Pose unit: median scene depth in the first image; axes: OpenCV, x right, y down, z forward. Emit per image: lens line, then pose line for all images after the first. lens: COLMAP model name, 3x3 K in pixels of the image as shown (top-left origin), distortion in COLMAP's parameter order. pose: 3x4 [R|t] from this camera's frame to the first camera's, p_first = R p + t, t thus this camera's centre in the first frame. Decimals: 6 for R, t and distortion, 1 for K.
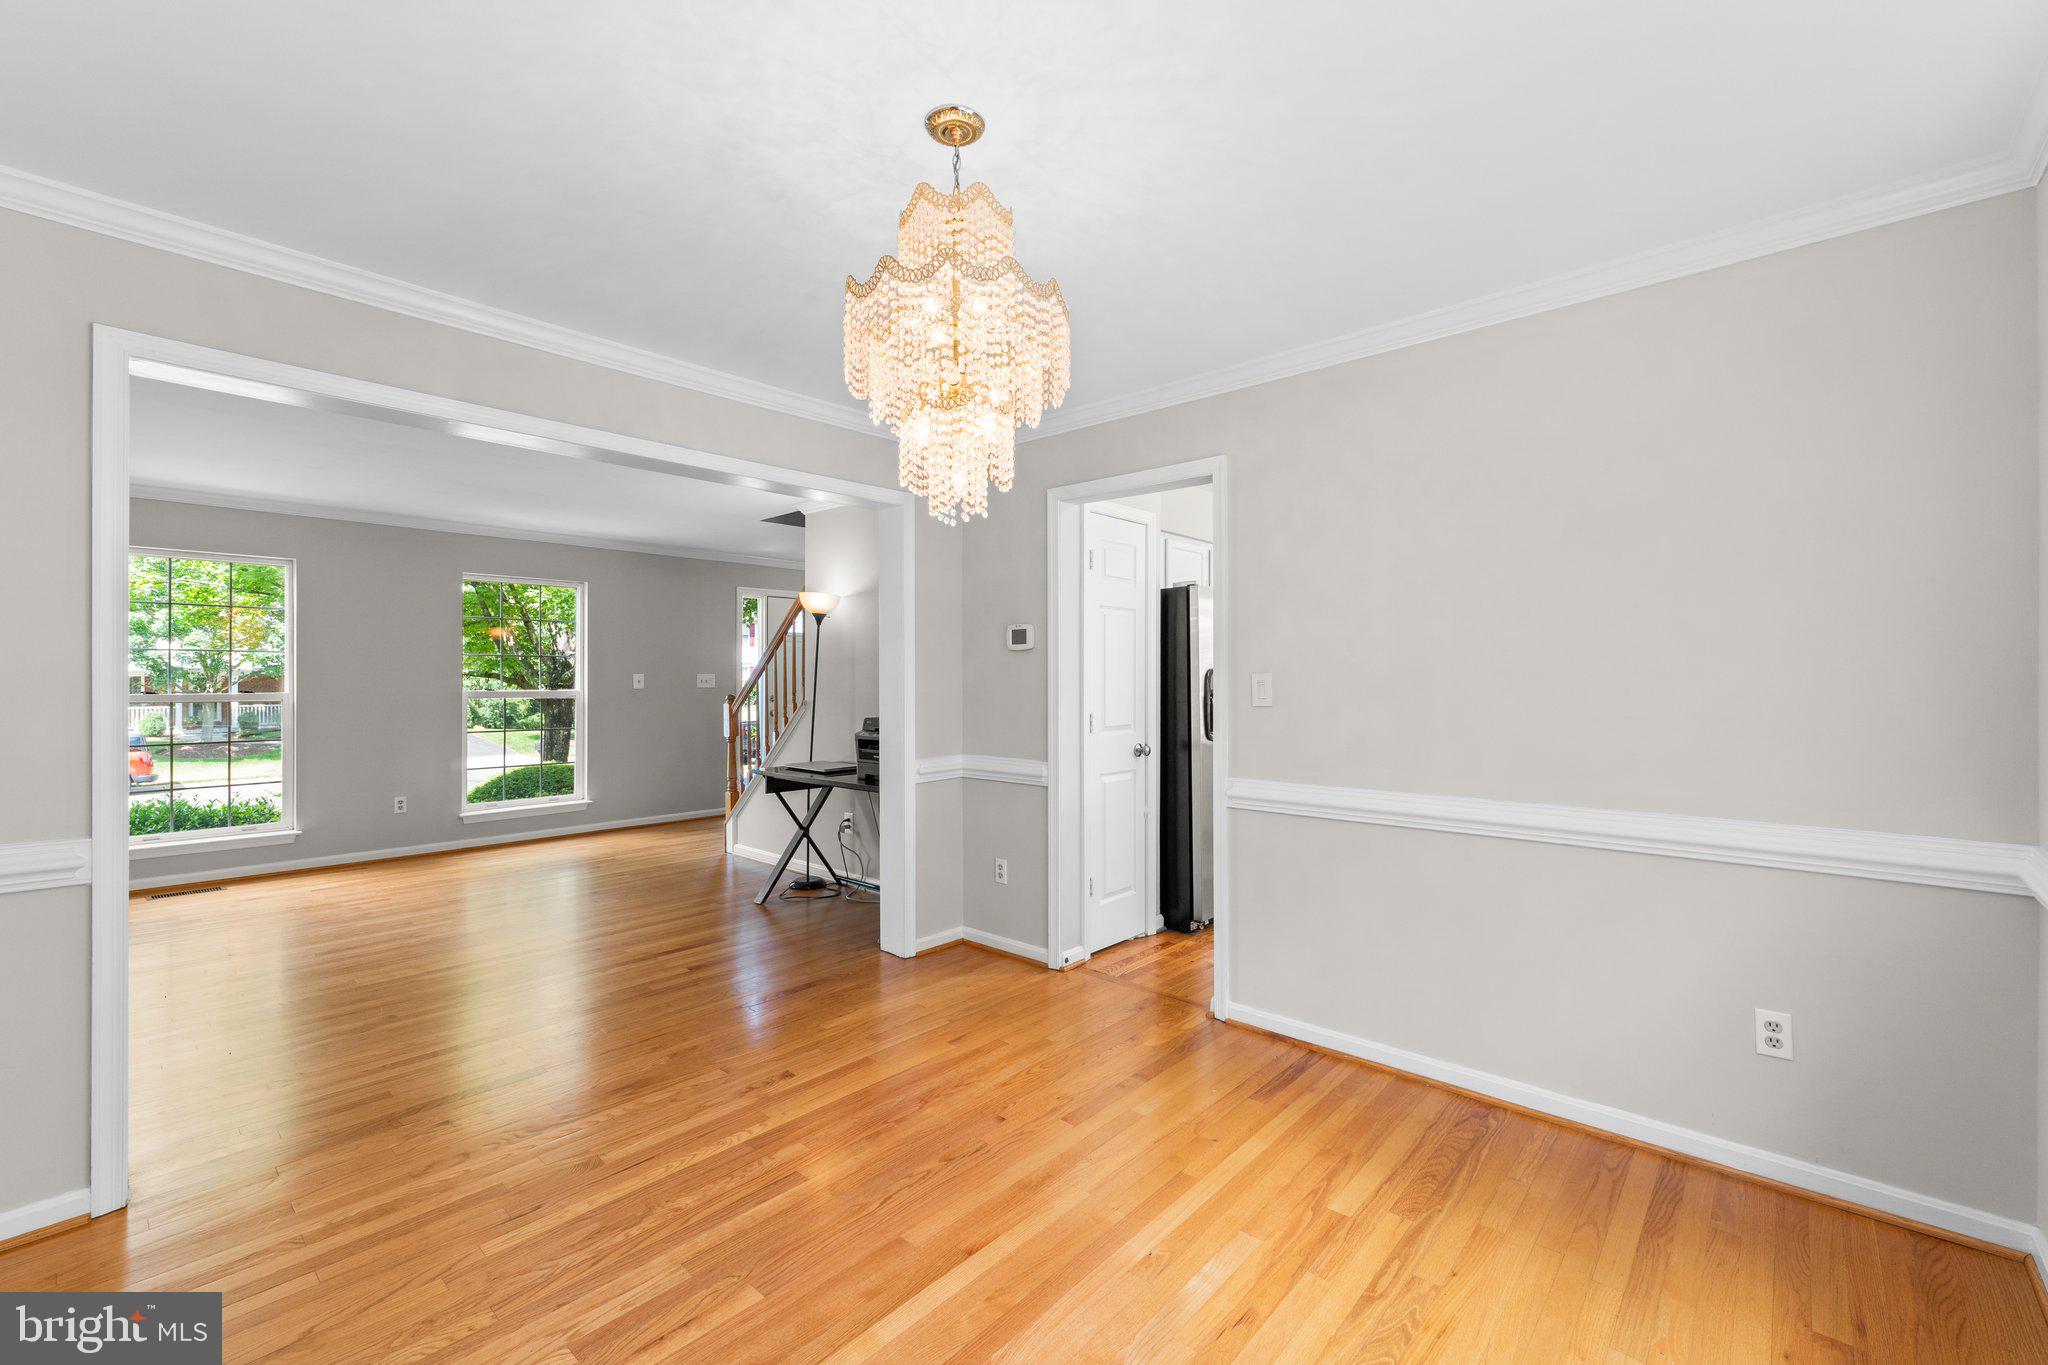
lens RADIAL K [[860.0, 0, 1010.4], [0, 860.0, 672.8], [0, 0, 1]] dist [0.003278, 0.001469]
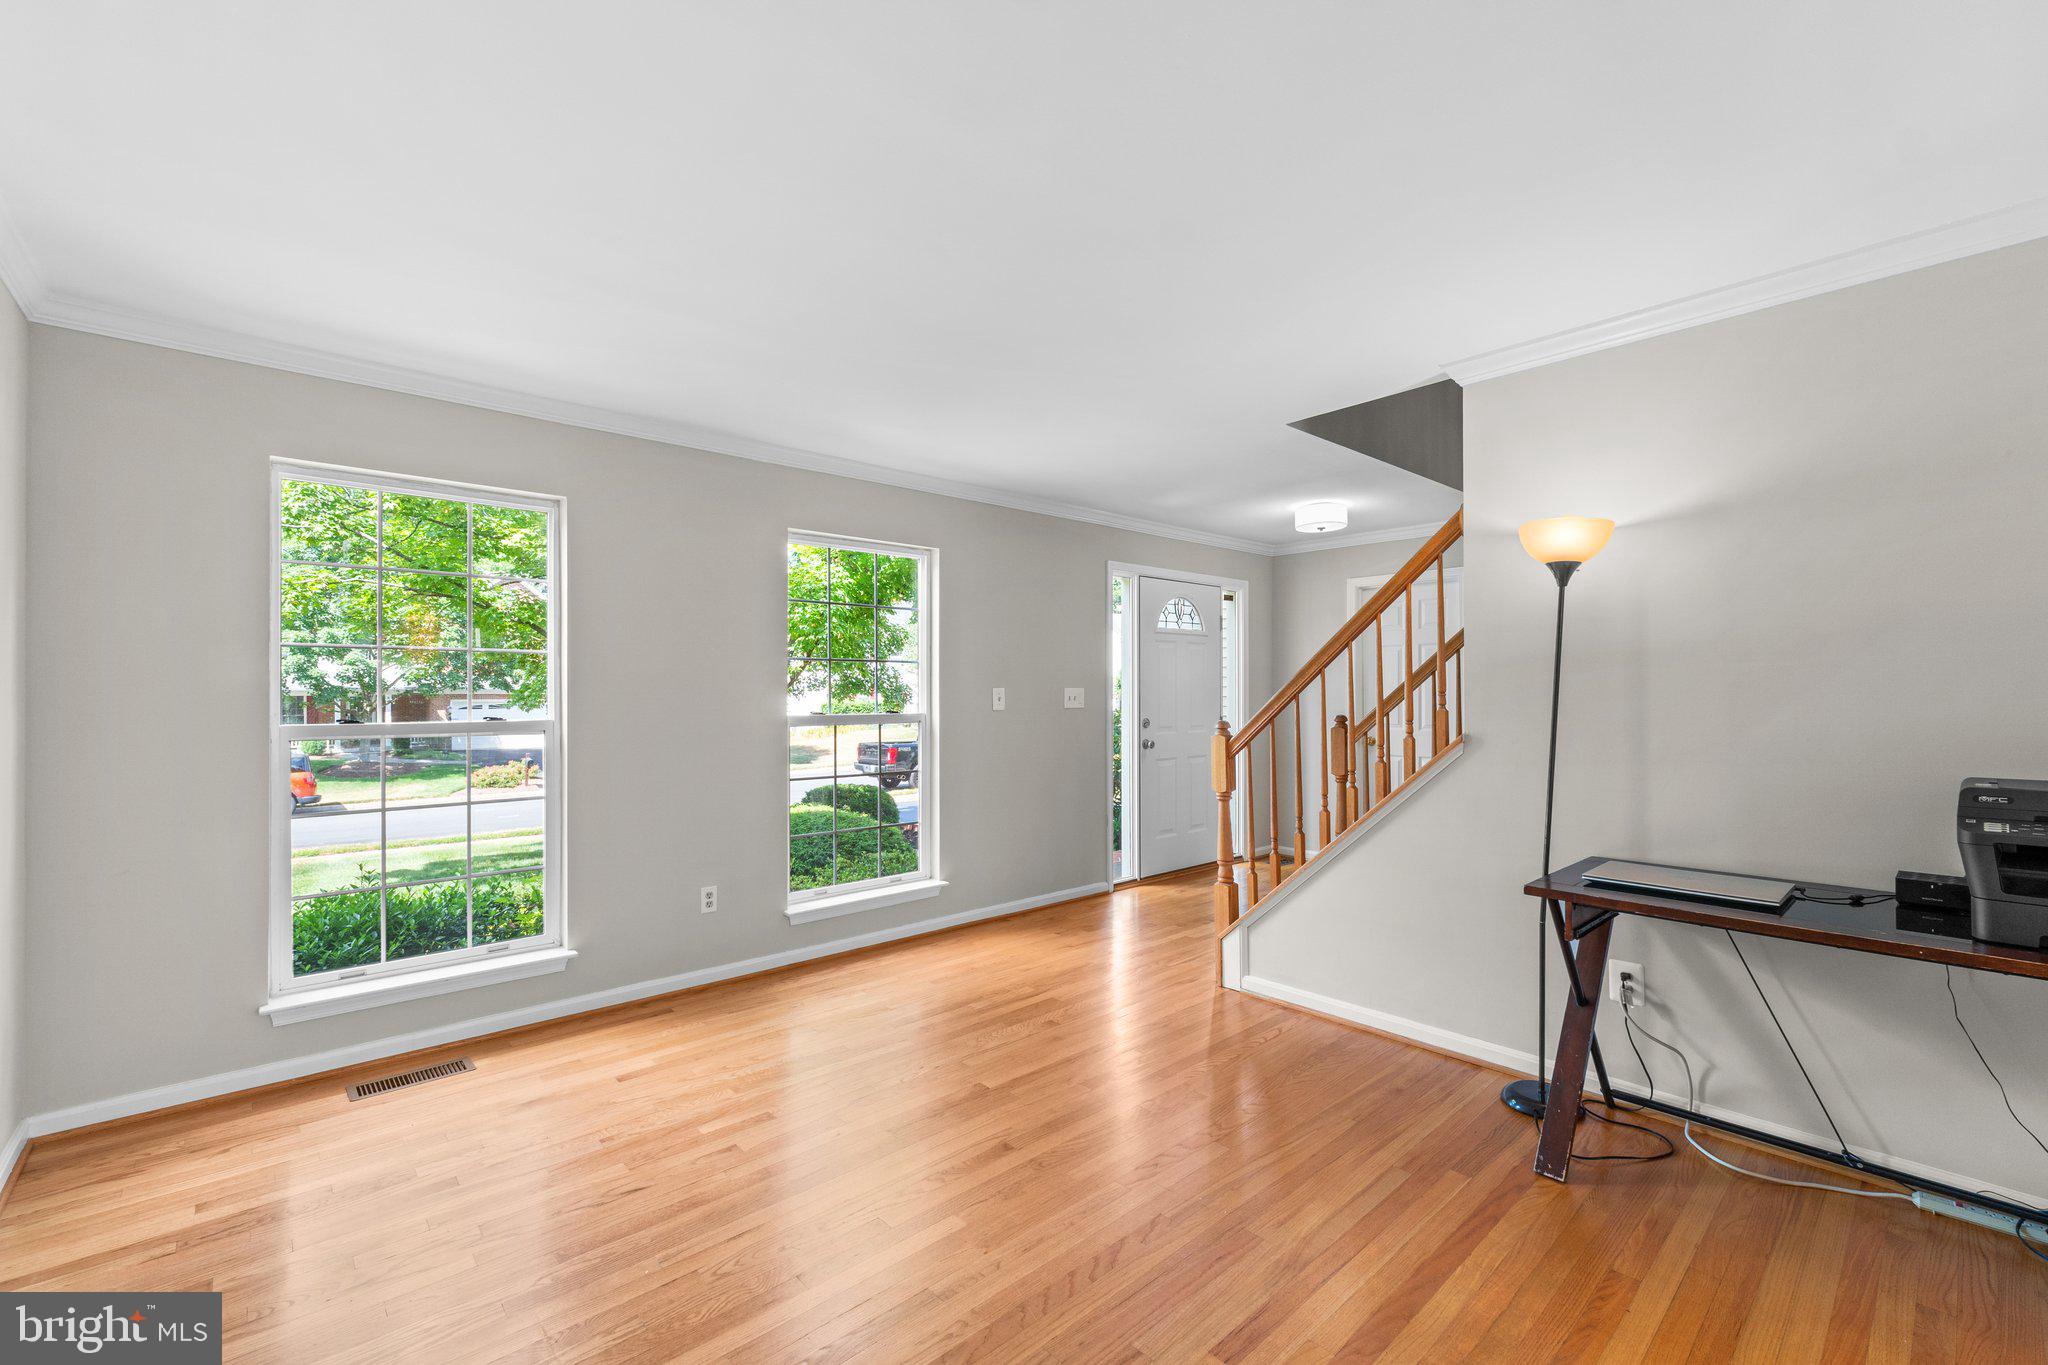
lens RADIAL K [[860.0, 0, 1028.2], [0, 860.0, 692.3], [0, 0, 1]] dist [0.003278, 0.001469]
pose [[0.996048, 0.001339, -0.088808, -0.090906], [-0.001551, 0.999996, -0.002325, 0.001700], [0.088805, 0.002453, 0.996046, 0.087860]]
